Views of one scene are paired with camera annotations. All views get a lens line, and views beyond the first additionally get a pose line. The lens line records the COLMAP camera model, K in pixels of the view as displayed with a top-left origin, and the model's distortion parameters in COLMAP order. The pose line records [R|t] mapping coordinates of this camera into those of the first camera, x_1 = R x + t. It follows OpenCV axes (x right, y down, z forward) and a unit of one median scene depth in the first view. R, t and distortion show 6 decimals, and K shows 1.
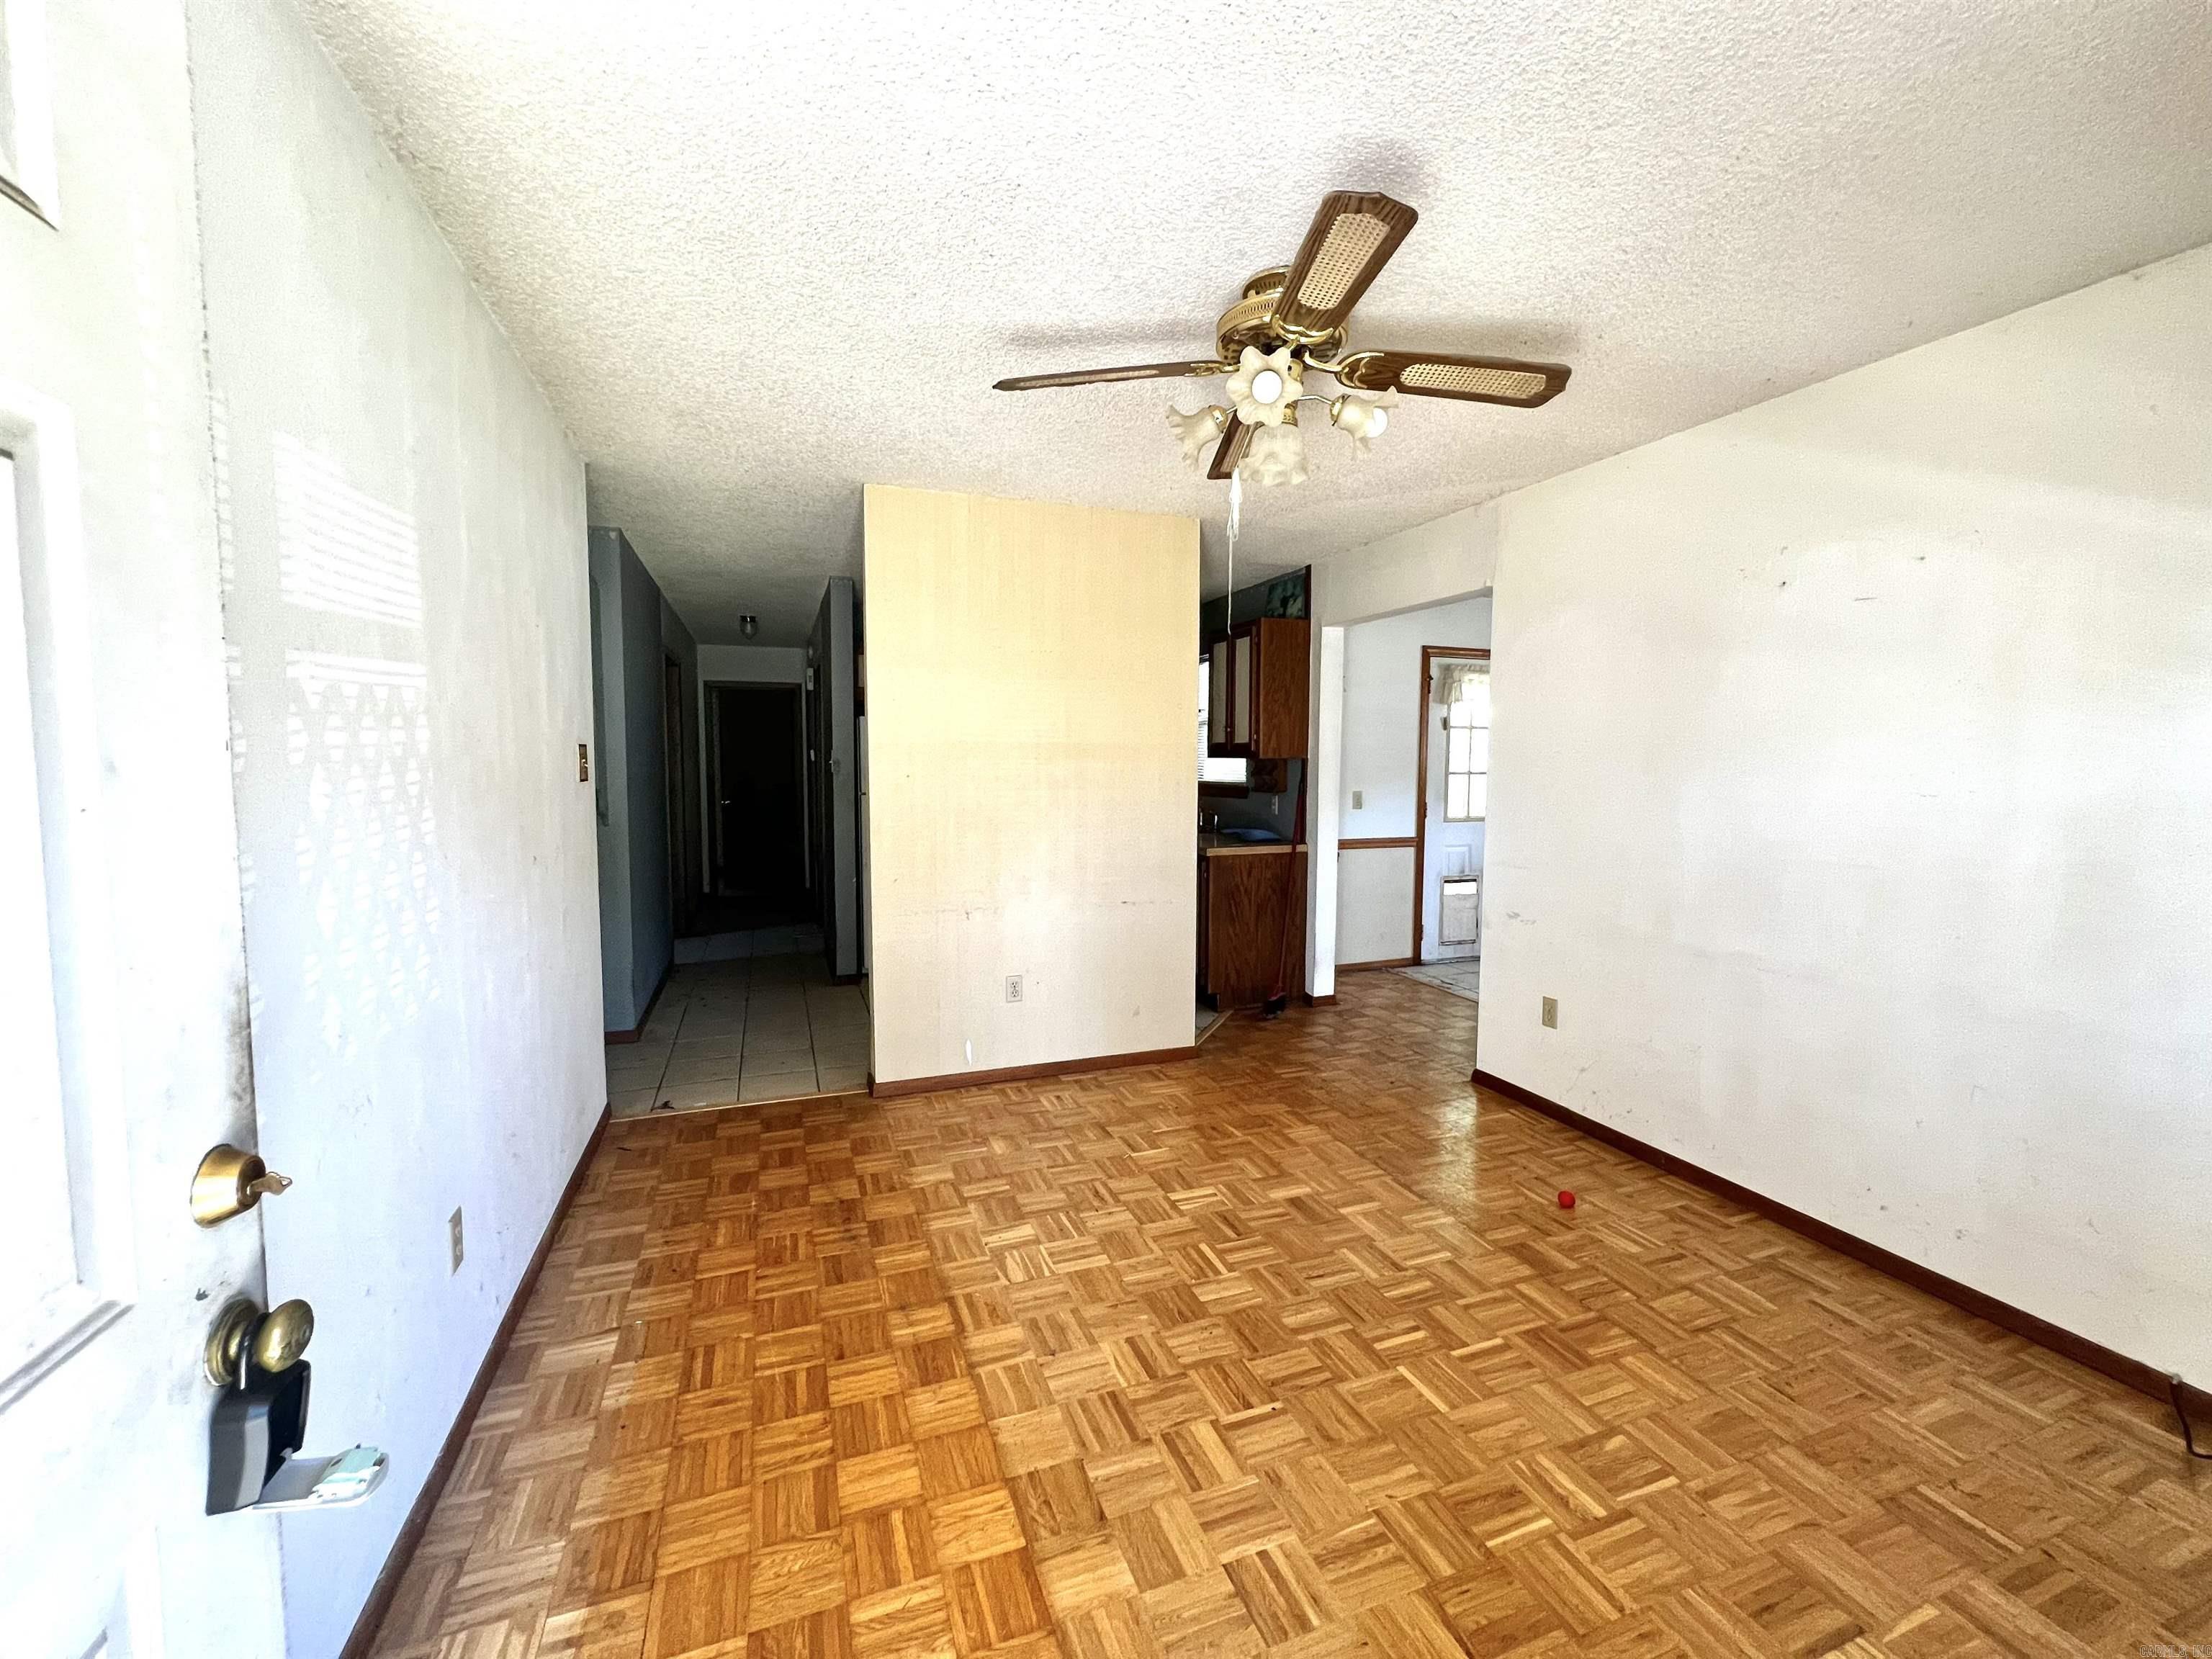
lens RADIAL K [[886.4, 0, 1093.9], [0, 886.4, 820.3], [0, 0, 1]] dist [-0.003030, 0.000600]
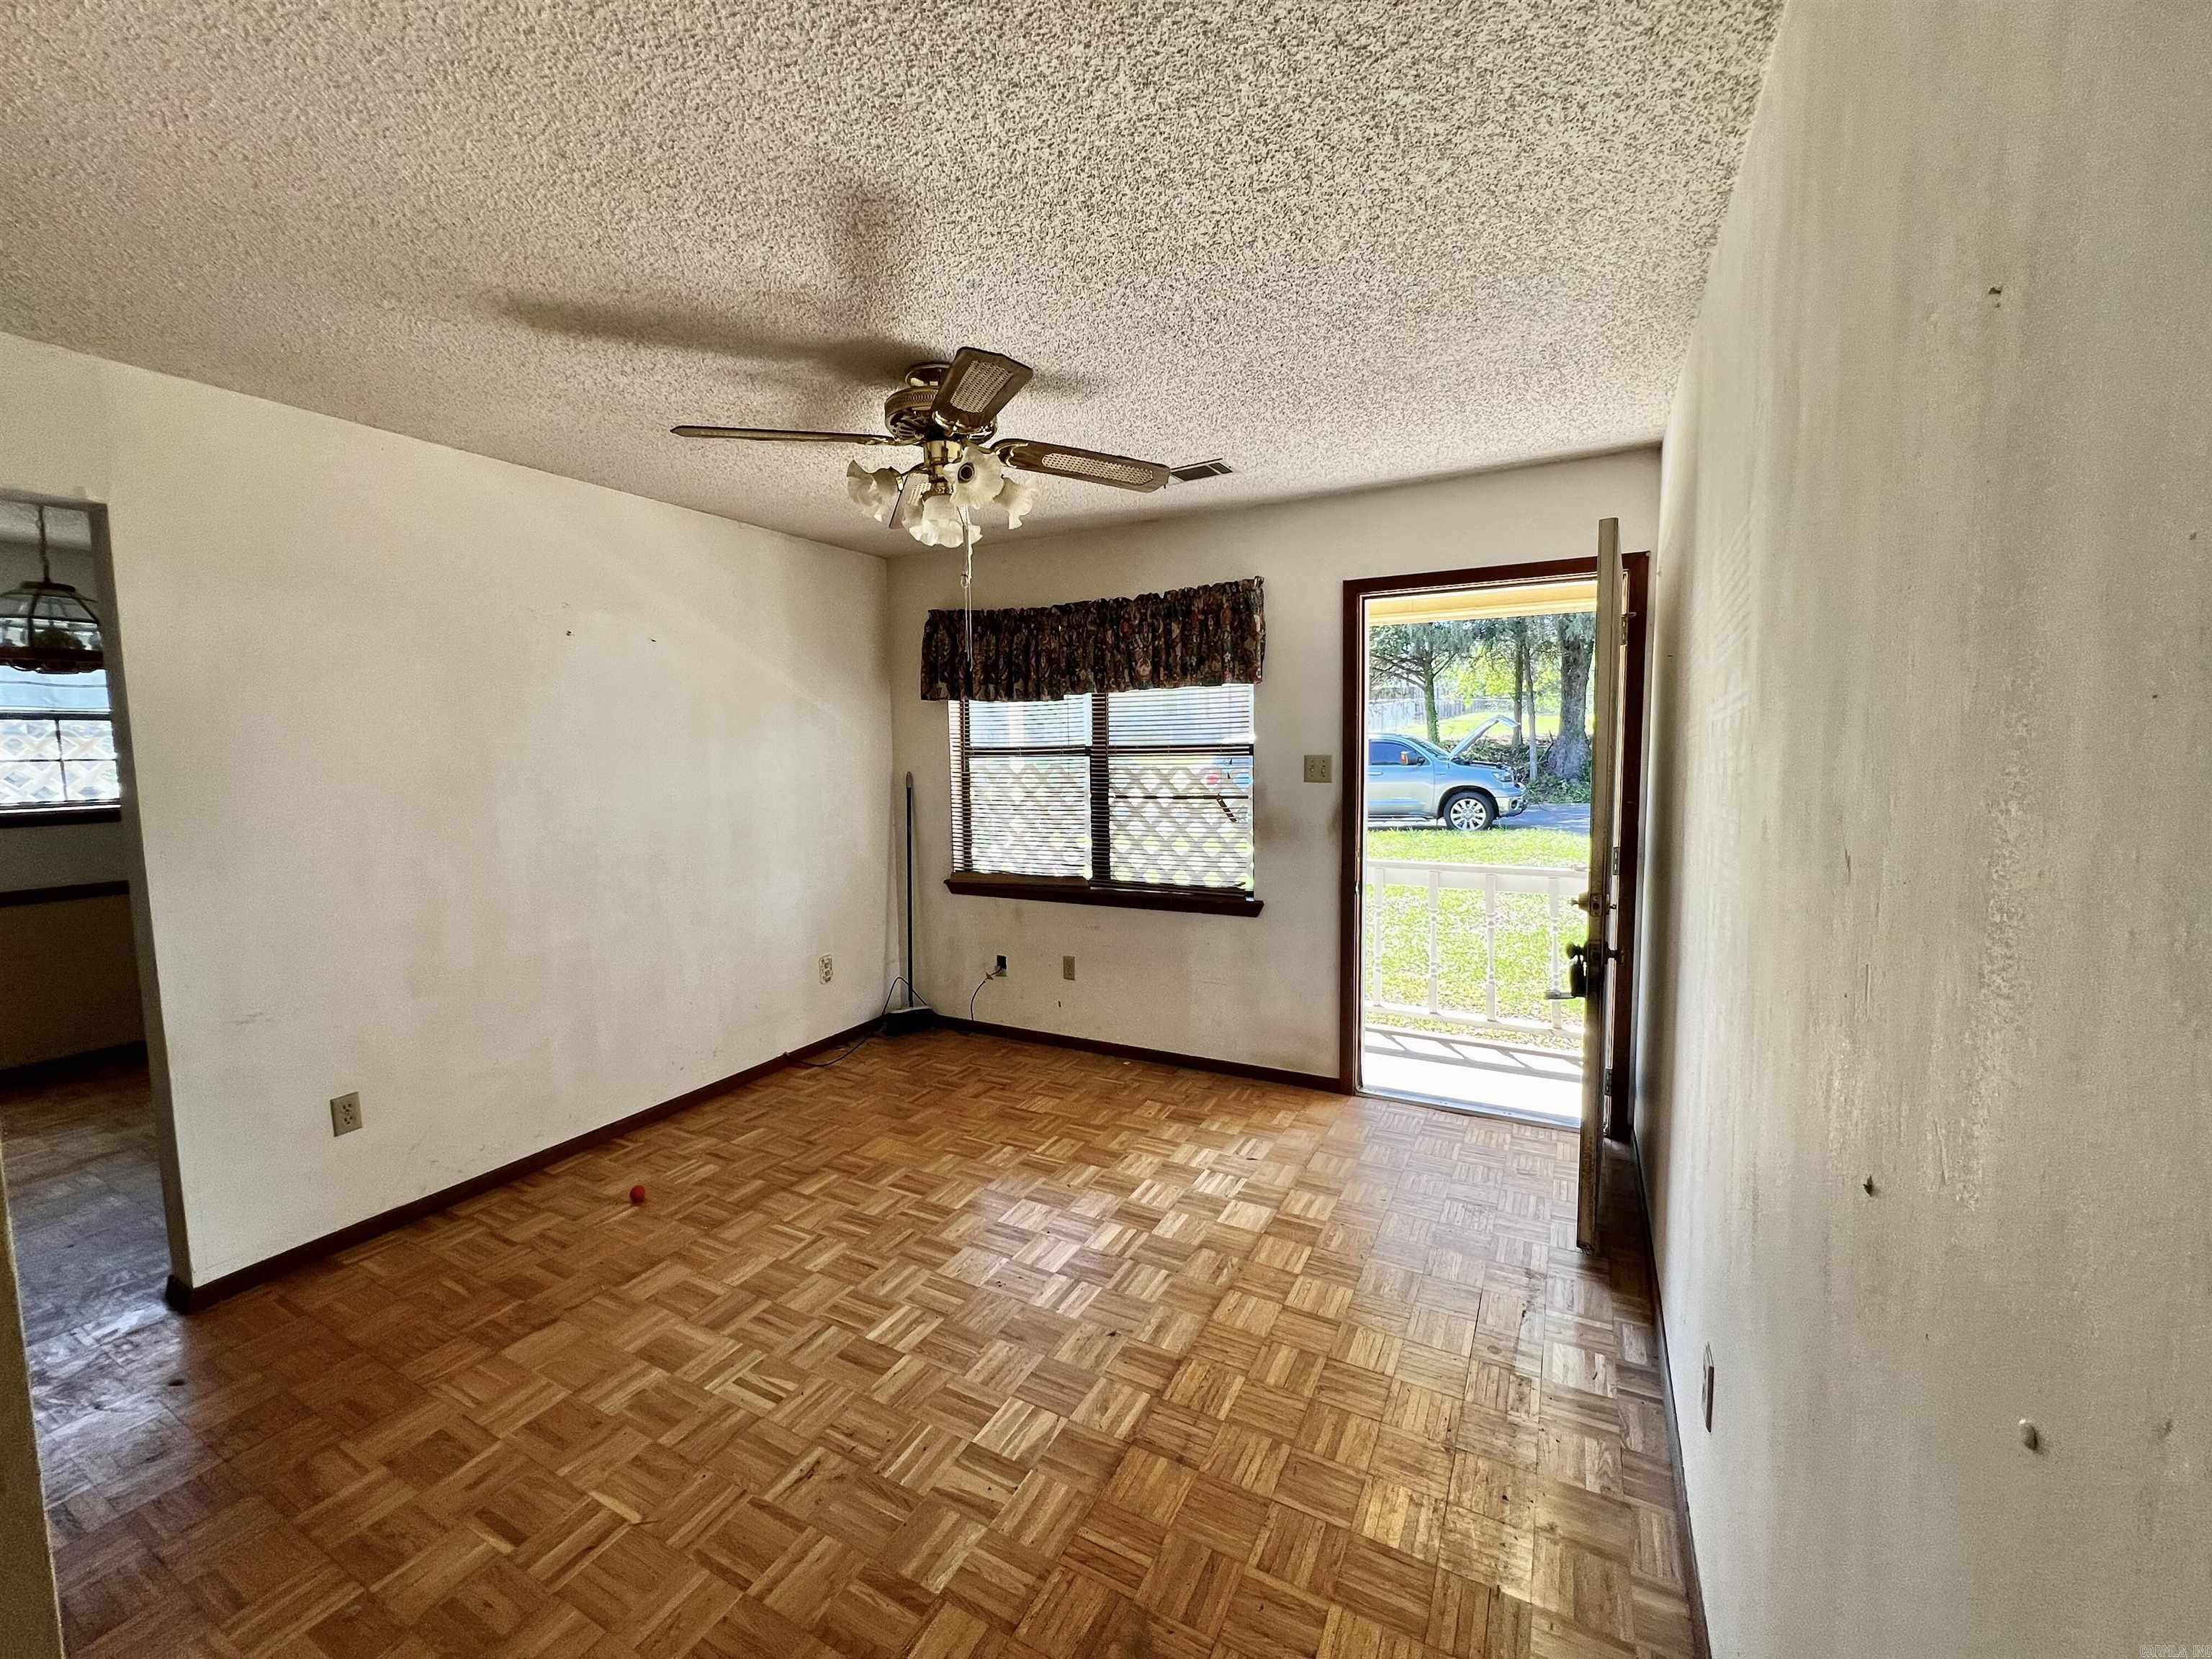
lens RADIAL K [[893.9, 0, 1096.3], [0, 893.9, 825.3], [0, 0, 1]] dist [-0.000550, -0.000051]
pose [[-0.670330, -0.048485, 0.740477, -0.690121], [0.075262, 0.988276, 0.132842, -0.117767], [-0.738236, 0.144778, -0.658822, 1.448014]]
